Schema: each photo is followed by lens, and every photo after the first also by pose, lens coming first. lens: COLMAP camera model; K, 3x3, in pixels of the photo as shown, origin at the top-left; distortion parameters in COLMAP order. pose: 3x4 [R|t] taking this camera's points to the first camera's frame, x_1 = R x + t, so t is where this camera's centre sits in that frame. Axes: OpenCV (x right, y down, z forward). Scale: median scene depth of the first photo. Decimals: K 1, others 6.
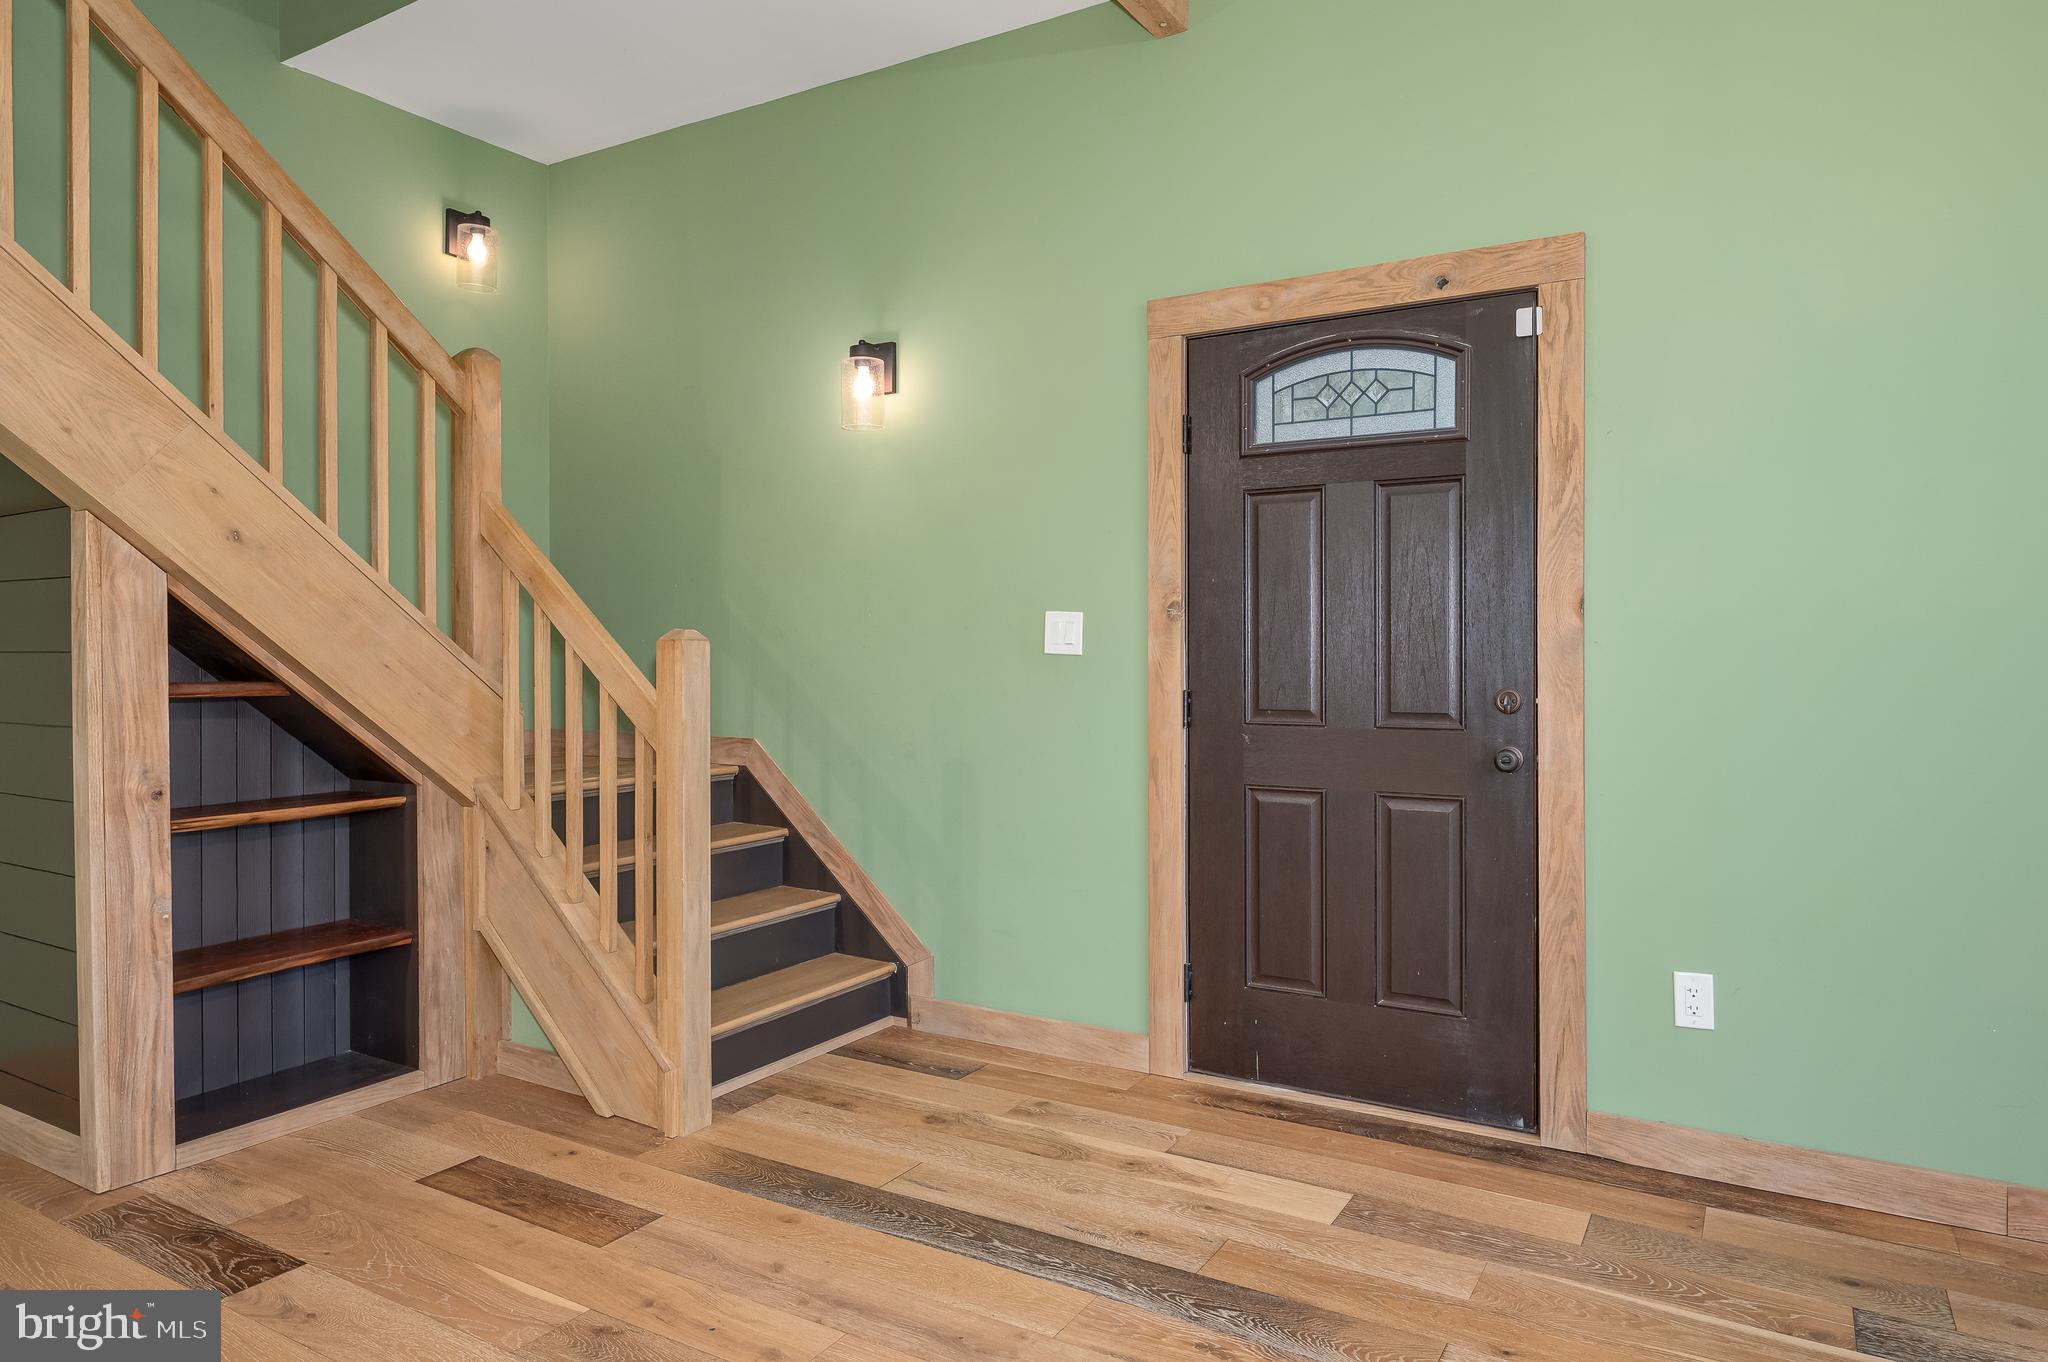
lens RADIAL K [[1282.2, 0, 1157.7], [0, 1282.2, 662.0], [0, 0, 1]] dist [-0.001575, 0.000202]
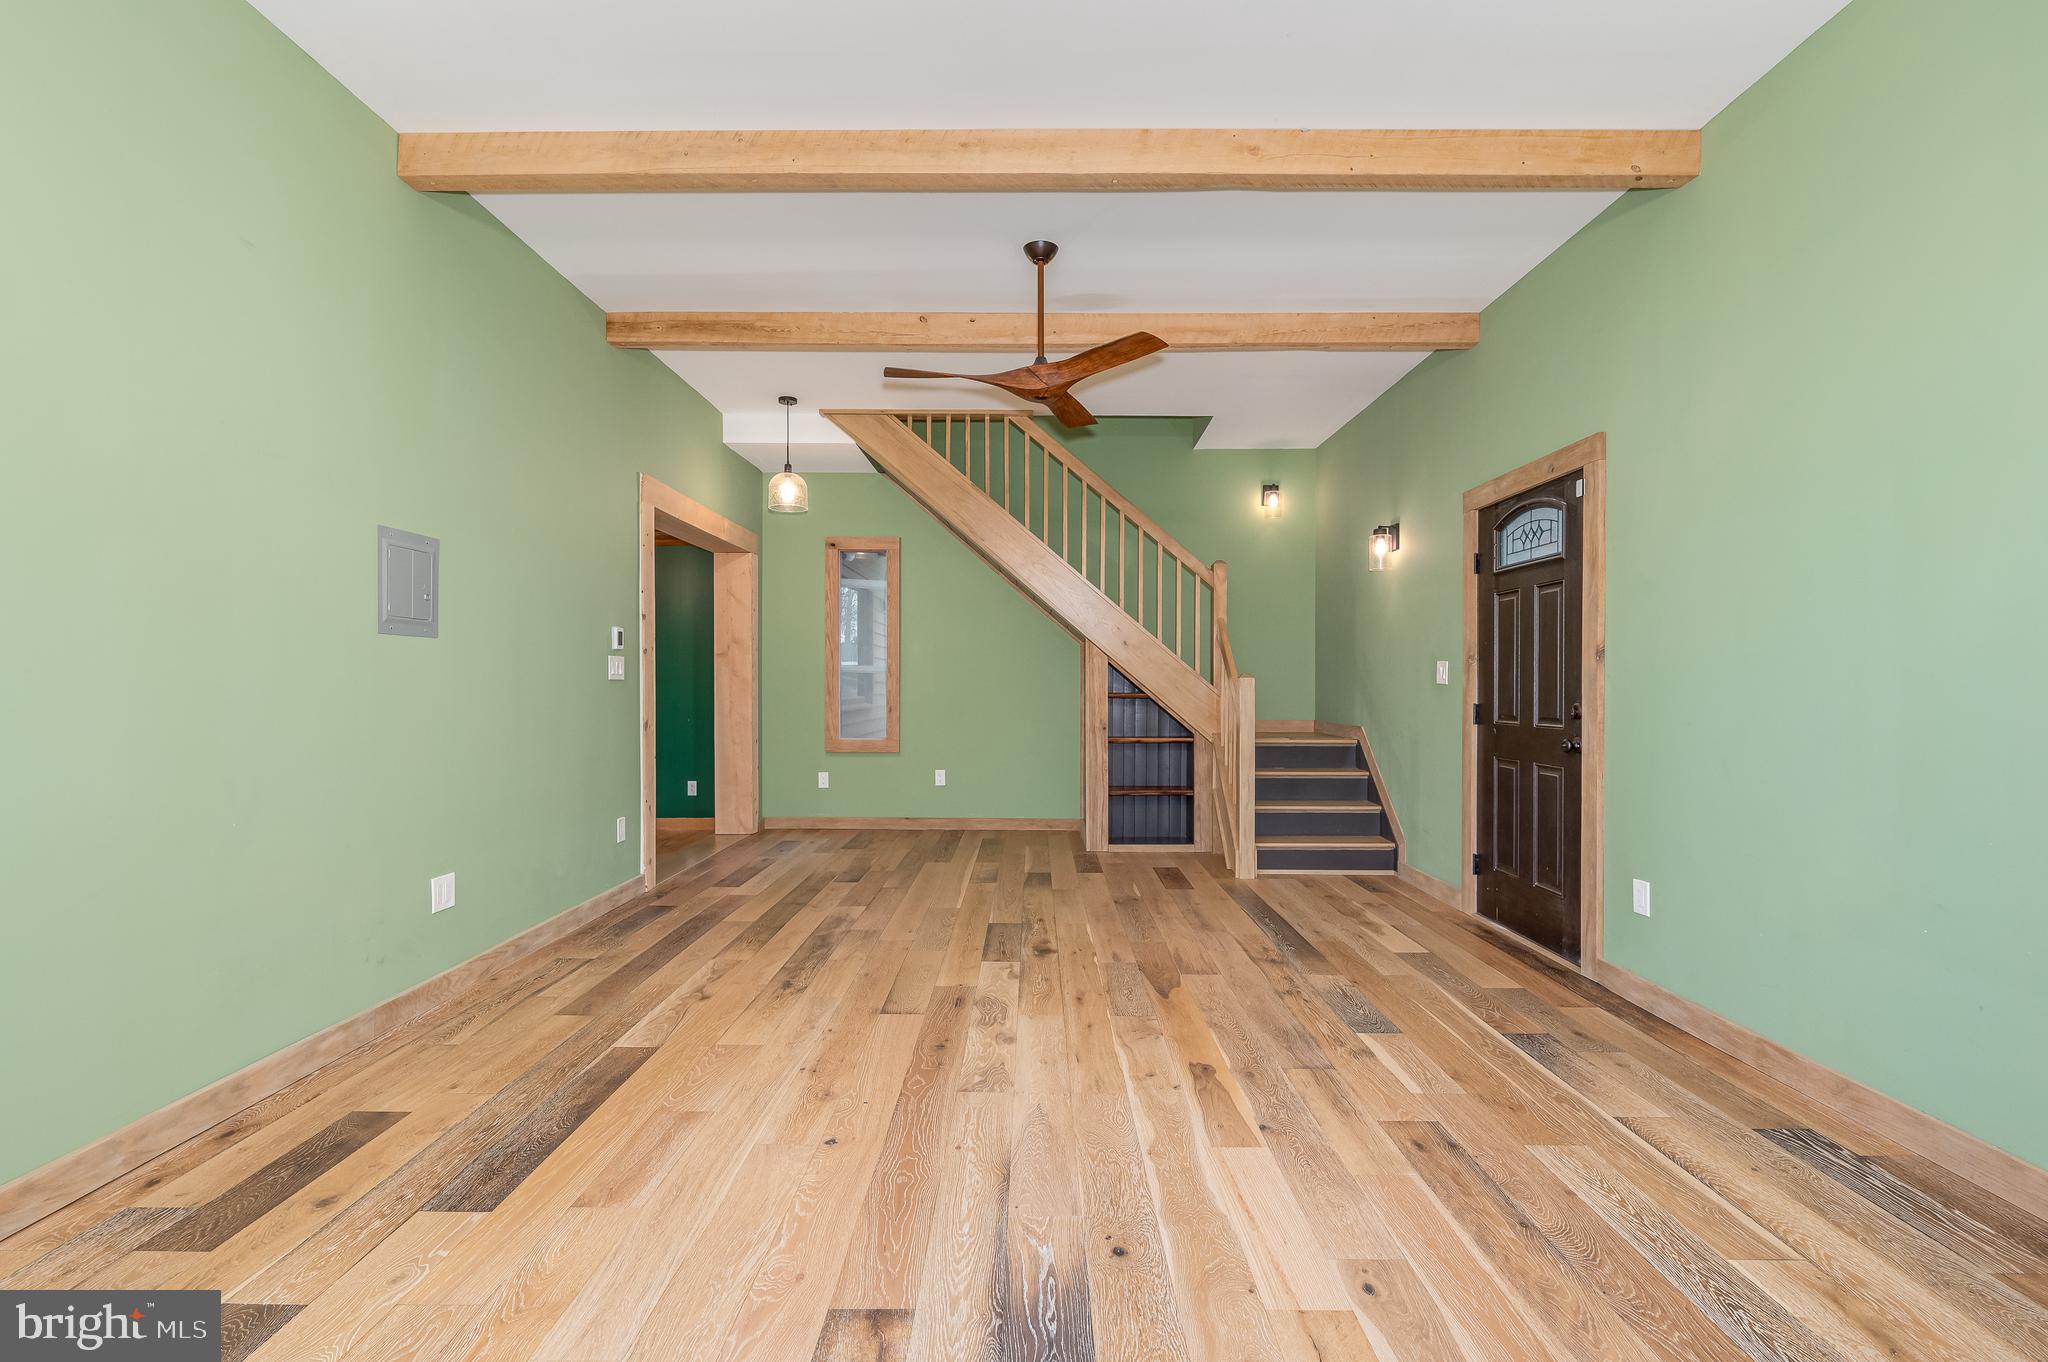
lens RADIAL K [[941.6, 0, 956.8], [0, 941.6, 690.9], [0, 0, 1]] dist [0.000283, -0.000048]
pose [[0.424641, 0.007695, -0.905329, 1.056529], [-0.009053, 0.999950, 0.004253, 0.005423], [0.905316, 0.006390, 0.424690, -0.271671]]
